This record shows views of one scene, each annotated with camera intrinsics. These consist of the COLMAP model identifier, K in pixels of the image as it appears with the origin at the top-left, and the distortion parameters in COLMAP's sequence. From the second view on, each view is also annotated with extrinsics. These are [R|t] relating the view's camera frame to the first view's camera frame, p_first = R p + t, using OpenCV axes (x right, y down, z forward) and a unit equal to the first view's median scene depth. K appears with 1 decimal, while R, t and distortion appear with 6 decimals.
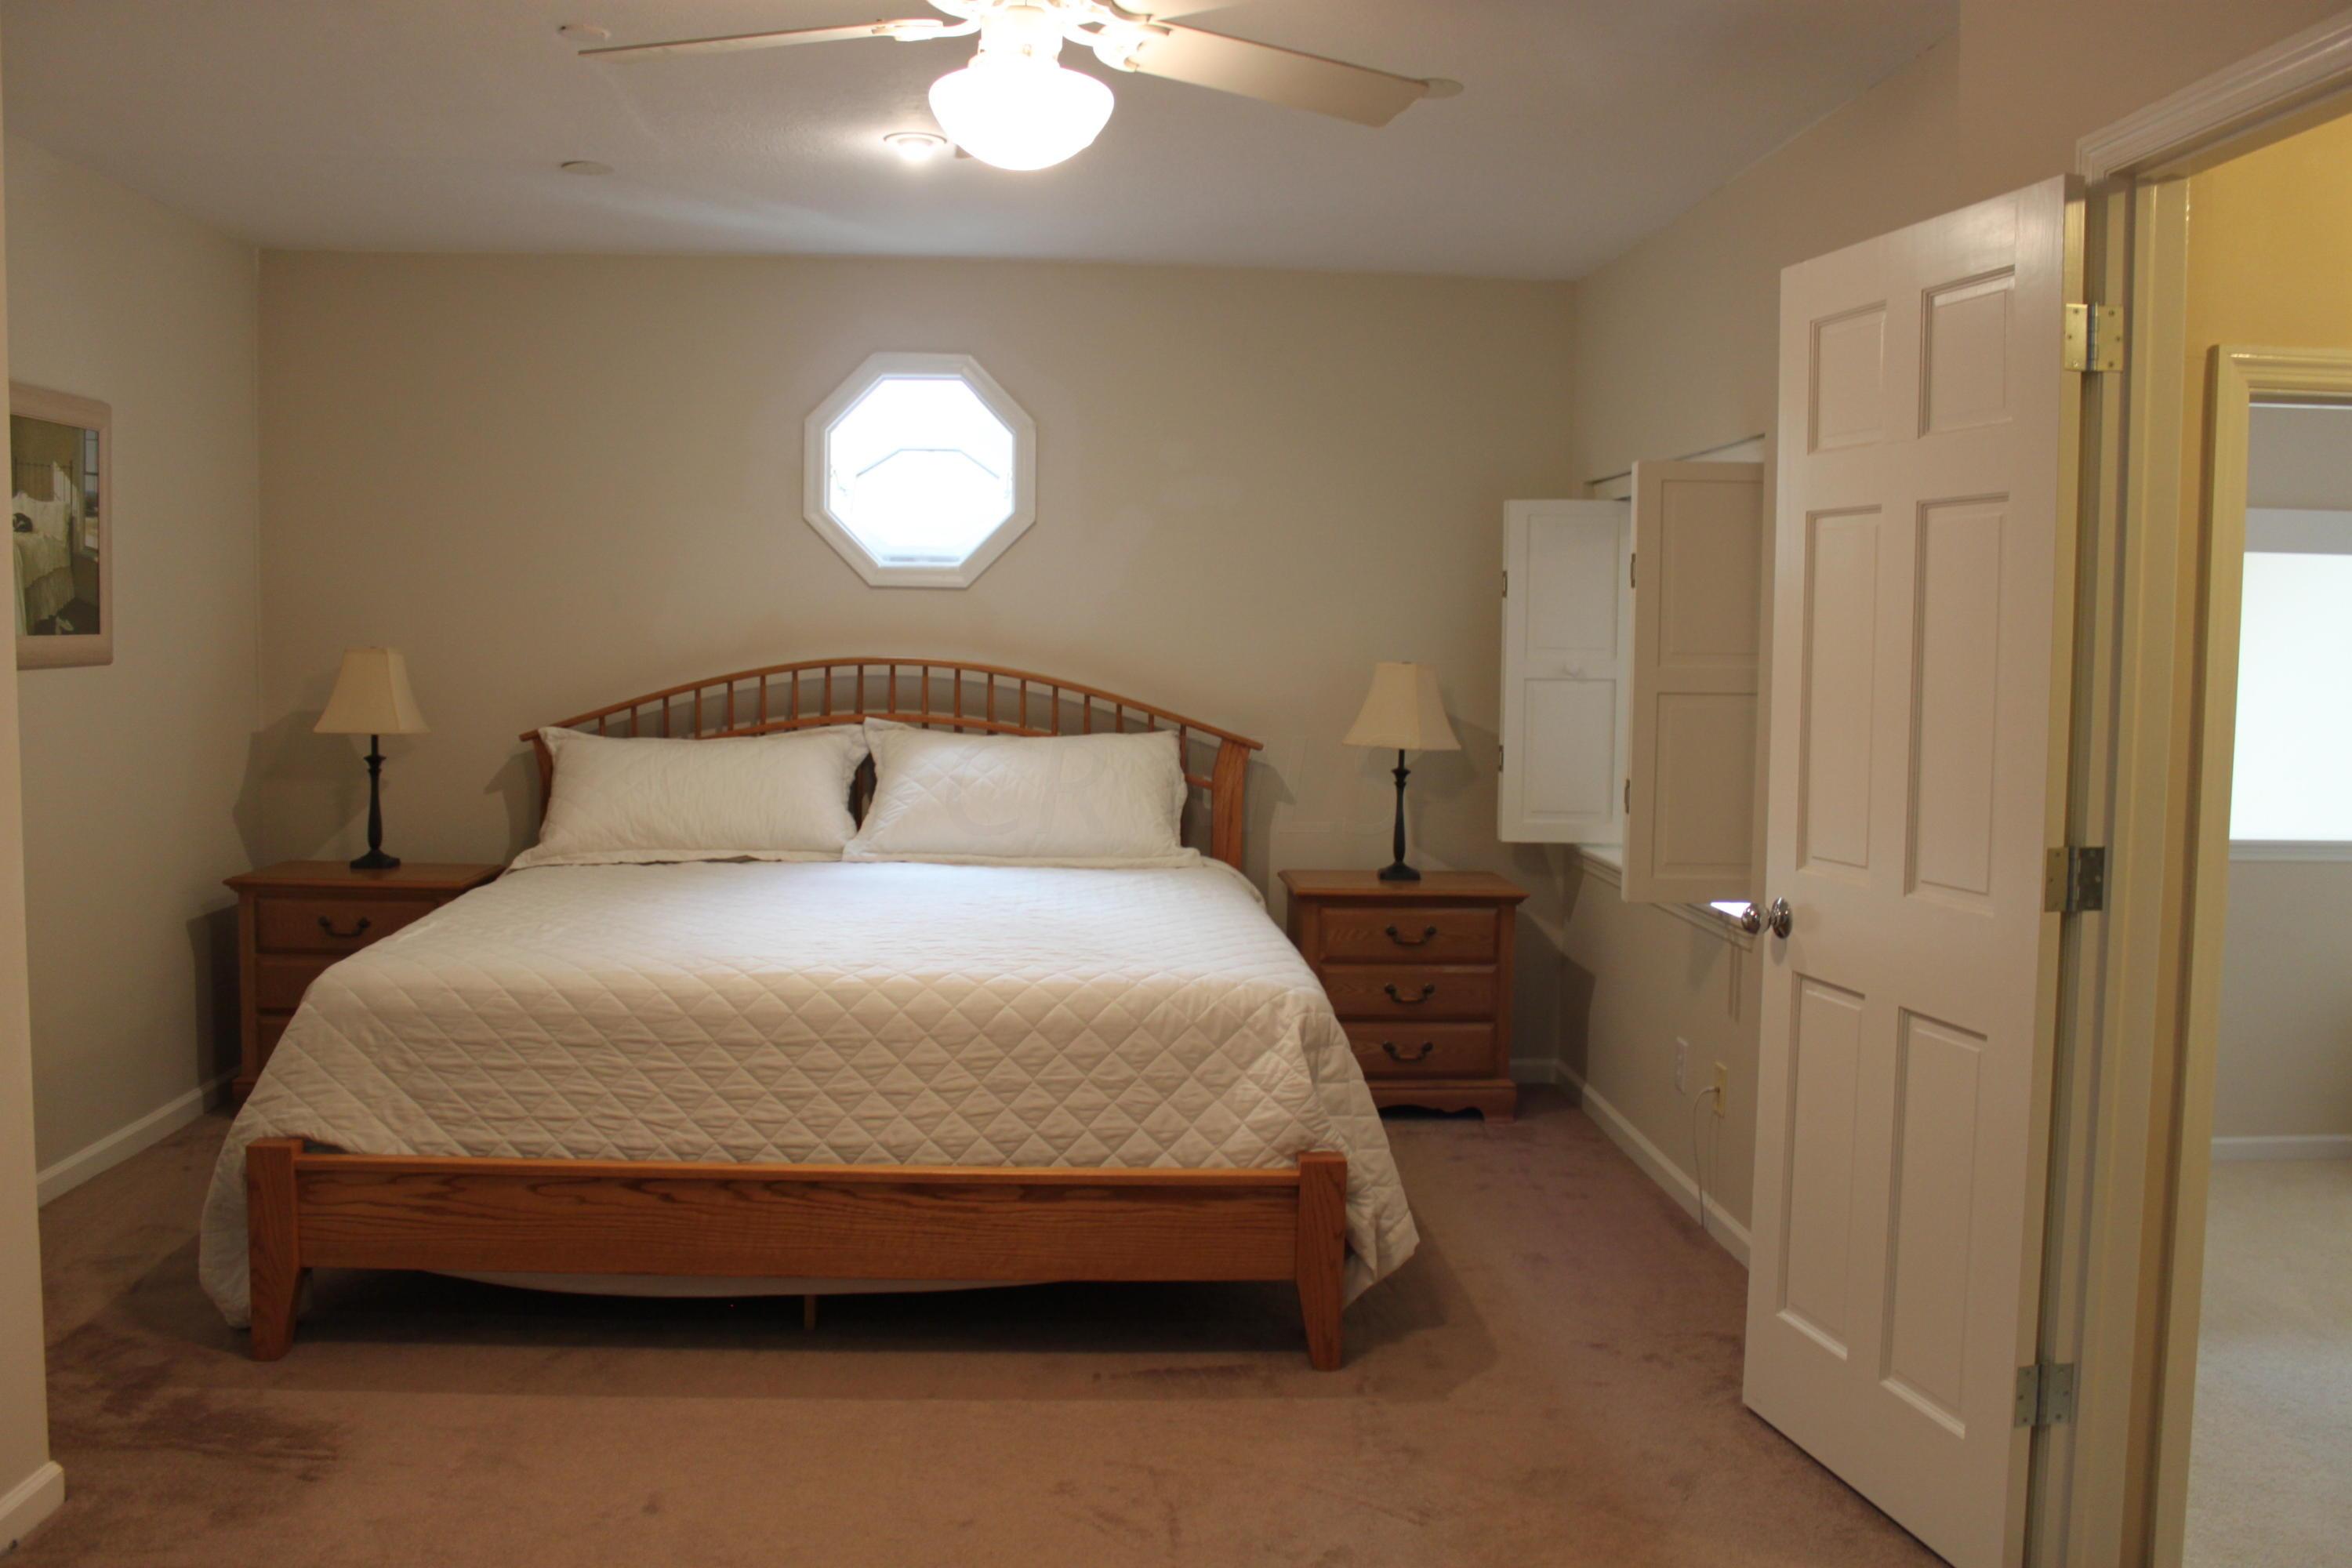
lens RADIAL K [[1945.5, 0, 1174.6], [0, 1945.5, 770.2], [0, 0, 1]] dist [-0.167769, 0.147922]
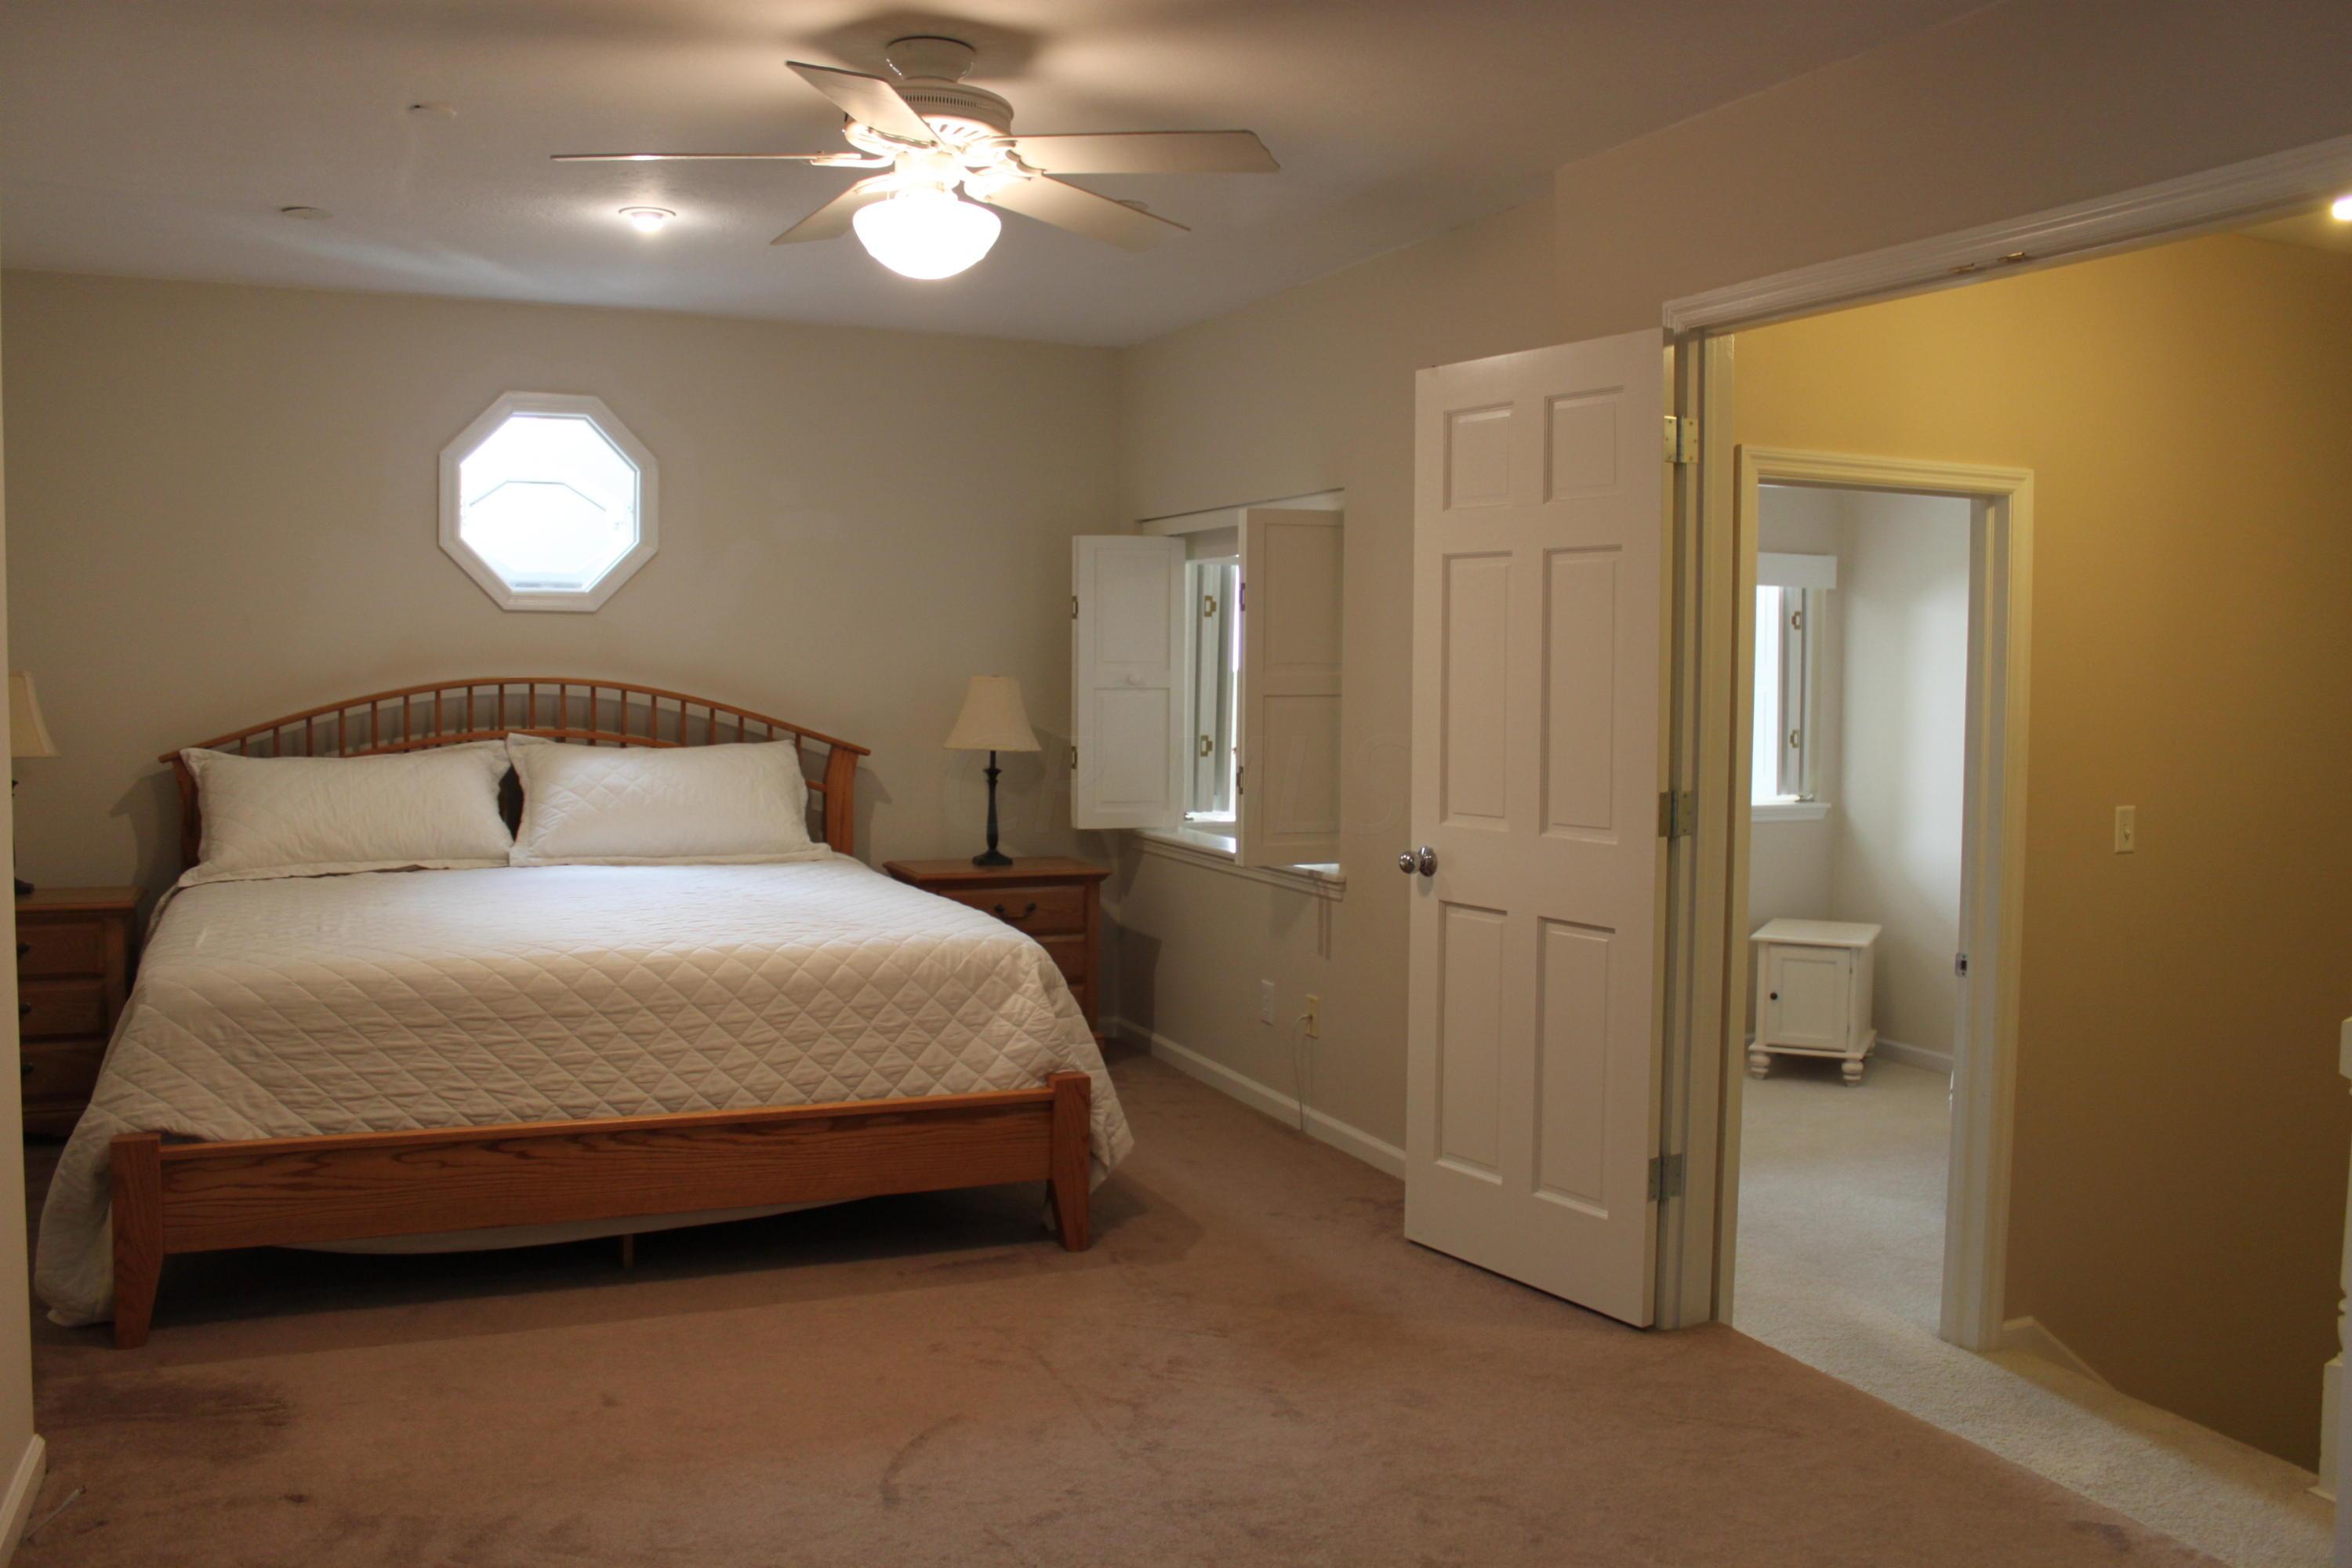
lens RADIAL K [[1945.5, 0, 1174.6], [0, 1945.5, 770.2], [0, 0, 1]] dist [-0.167769, 0.147922]
pose [[0.936785, -0.025645, 0.348963, -0.280732], [0.029564, 0.999545, -0.005910, 0.015670], [-0.348653, 0.015853, 0.937118, -0.175317]]
